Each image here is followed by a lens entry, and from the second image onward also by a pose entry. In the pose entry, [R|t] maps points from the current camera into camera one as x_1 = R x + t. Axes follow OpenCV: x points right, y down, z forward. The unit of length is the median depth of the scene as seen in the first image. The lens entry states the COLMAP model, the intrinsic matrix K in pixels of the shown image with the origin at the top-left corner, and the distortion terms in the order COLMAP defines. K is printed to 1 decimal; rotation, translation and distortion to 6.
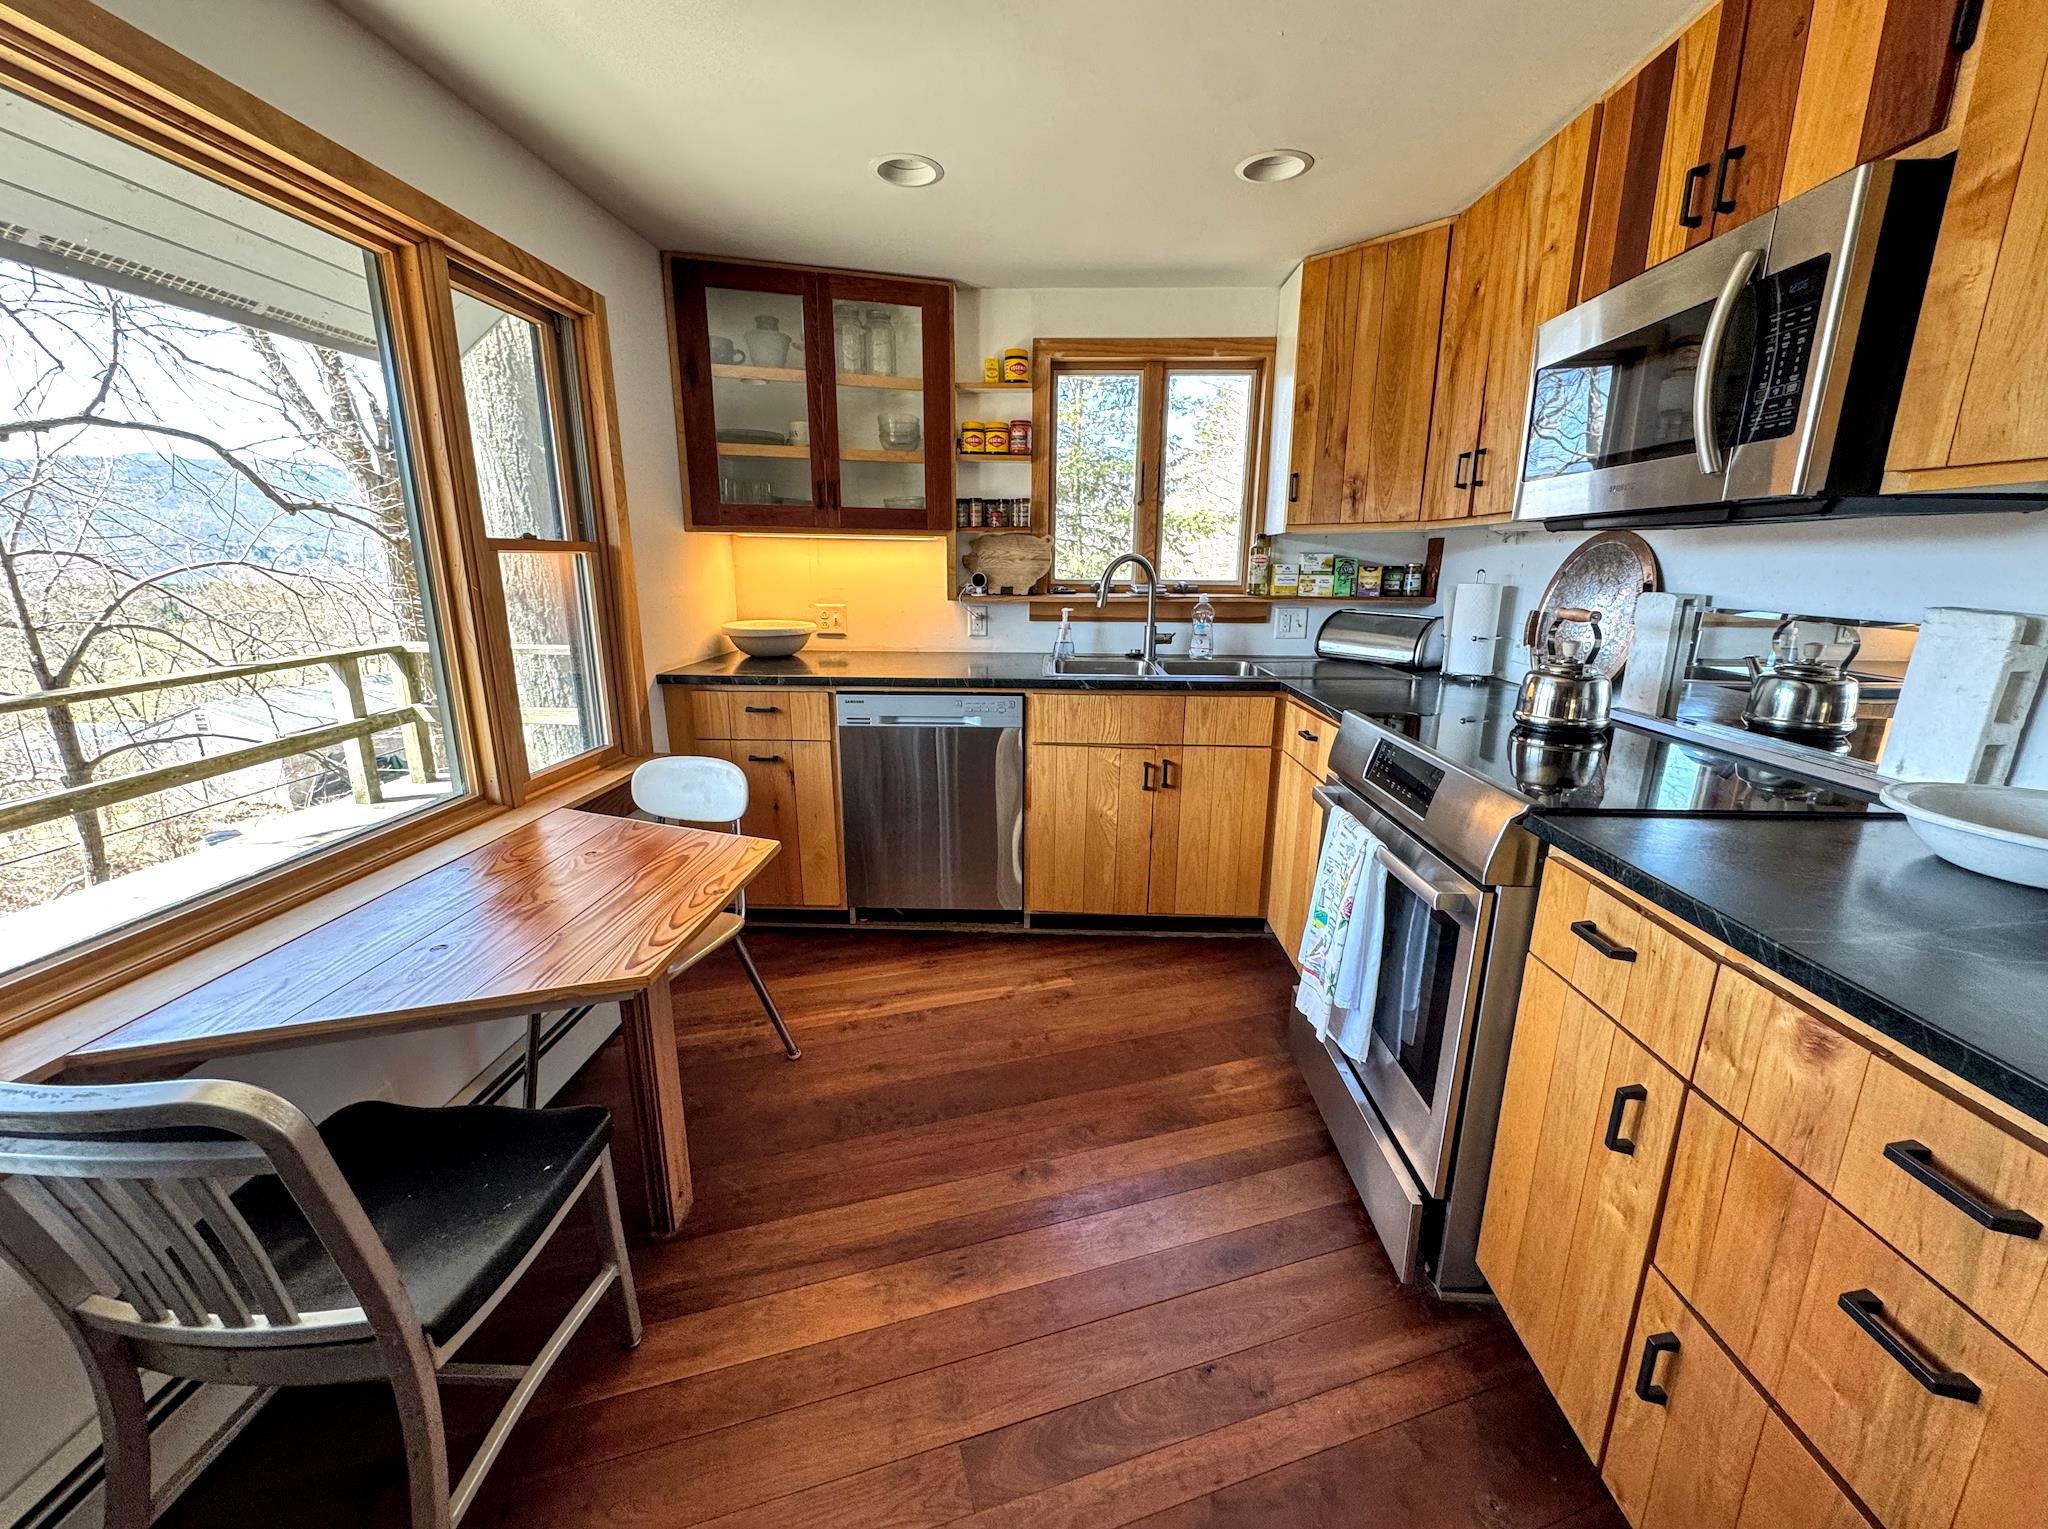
lens RADIAL K [[819.5, 0, 1010.1], [0, 819.5, 769.2], [0, 0, 1]] dist [0.000035, -0.000103]
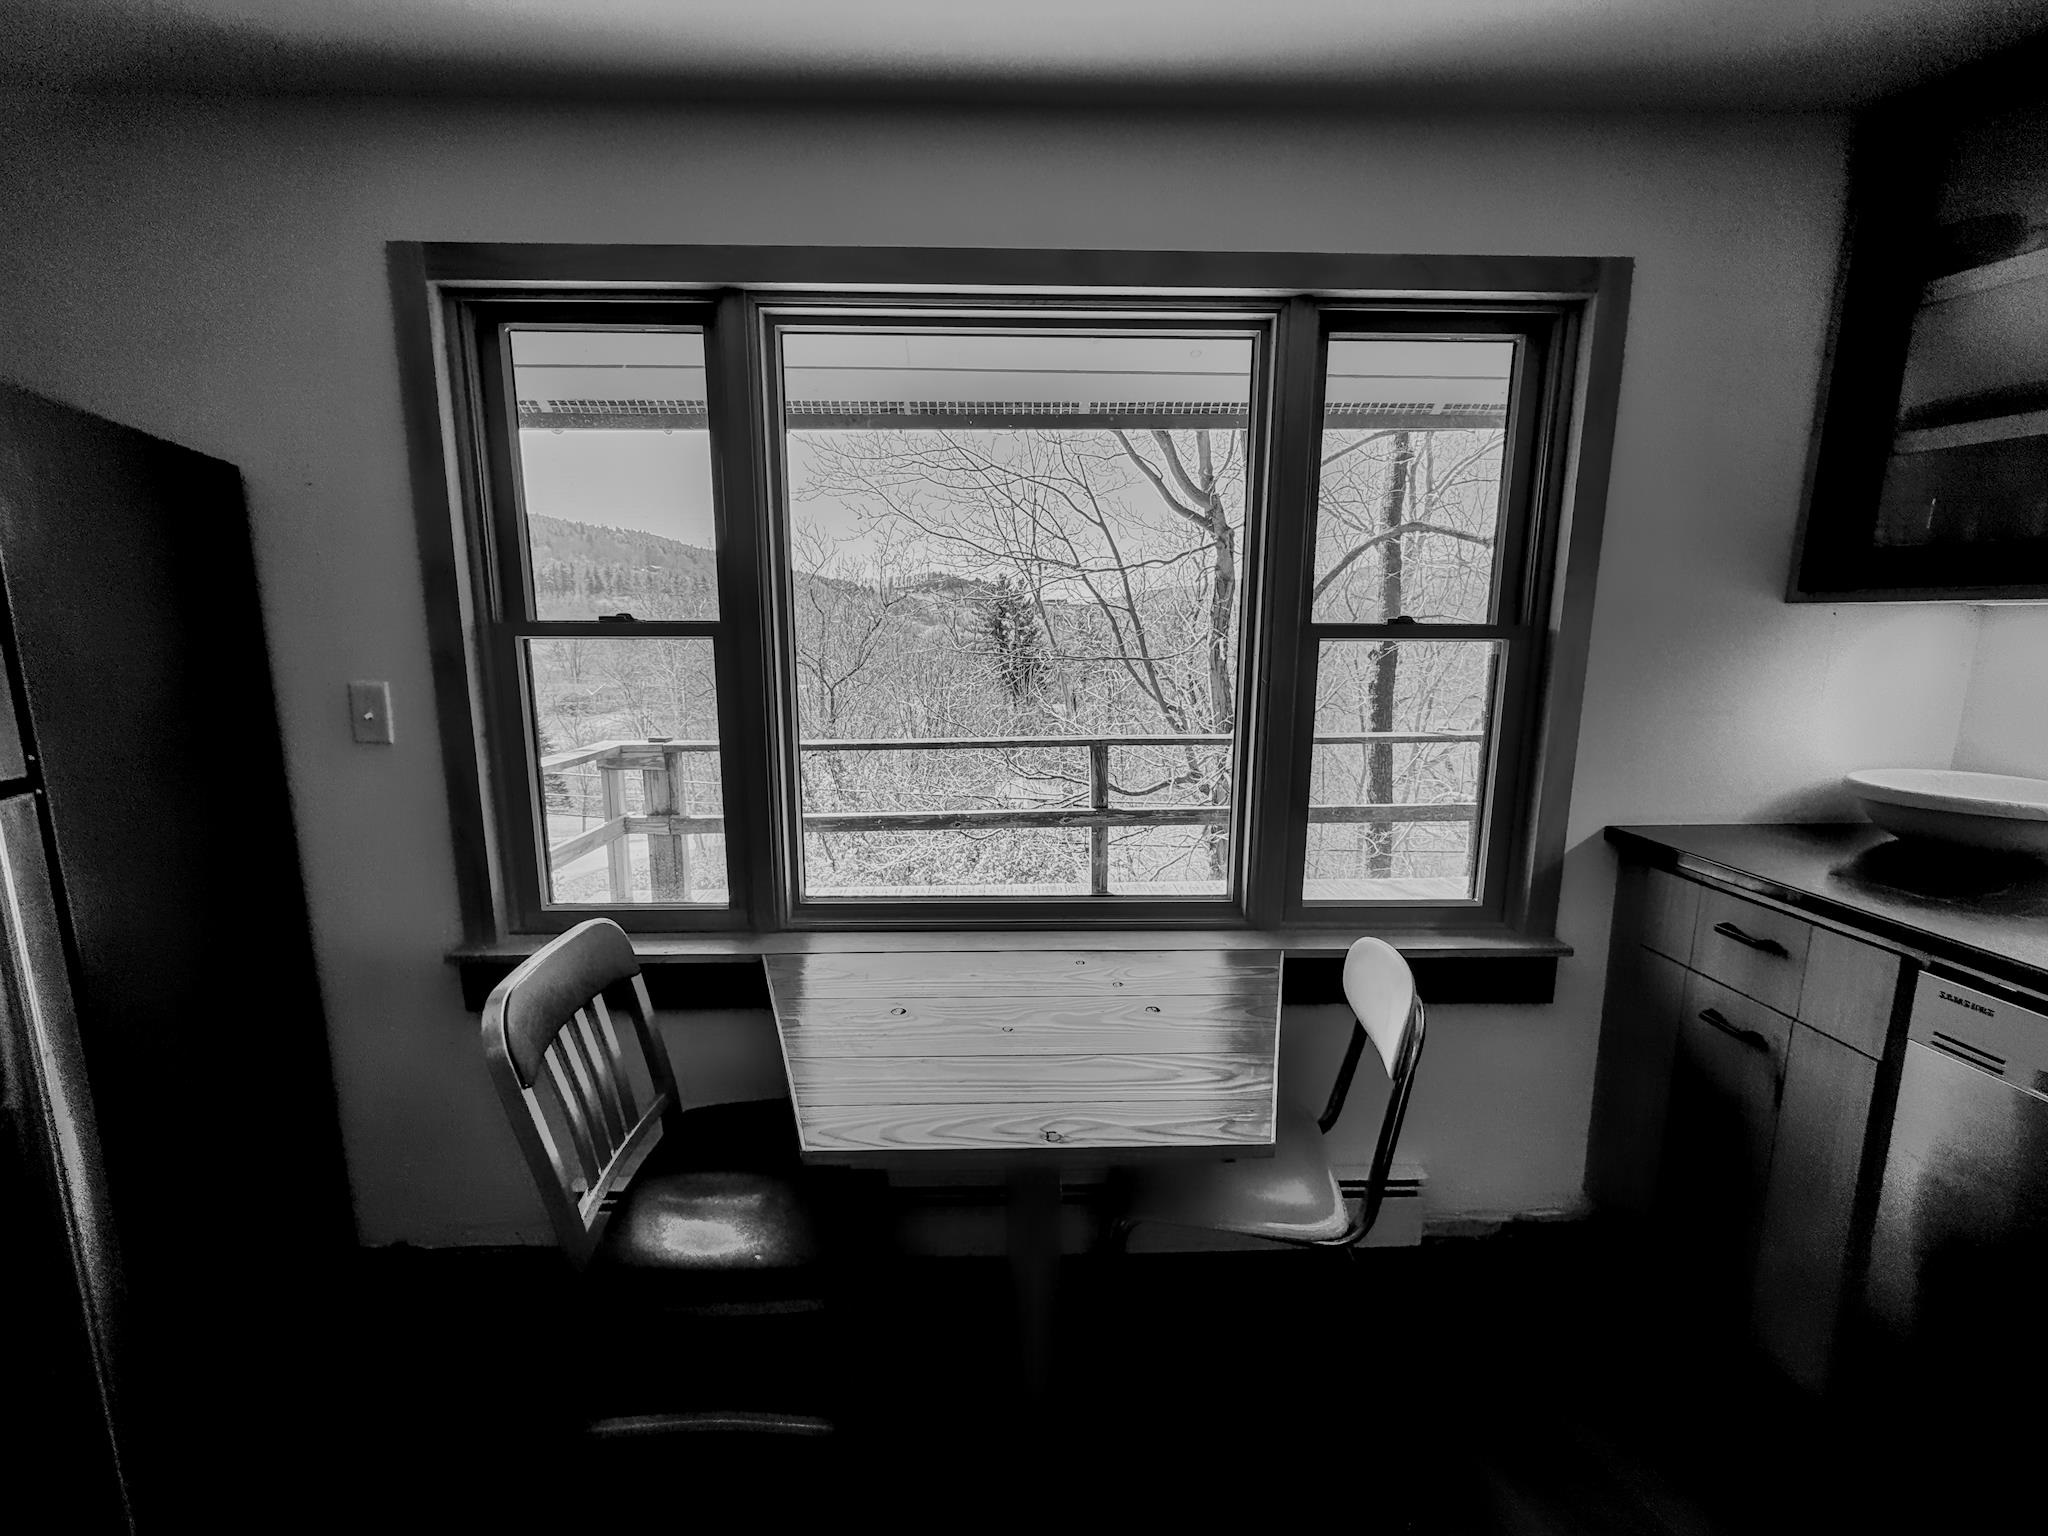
lens RADIAL K [[819.5, 0, 1021.7], [0, 819.5, 766.9], [0, 0, 1]] dist [0.000035, -0.000103]
pose [[0.099919, 0.155877, -0.982710, 0.174402], [-0.239622, 0.962354, 0.128284, -0.163854], [0.965711, 0.222661, 0.133509, 0.575302]]
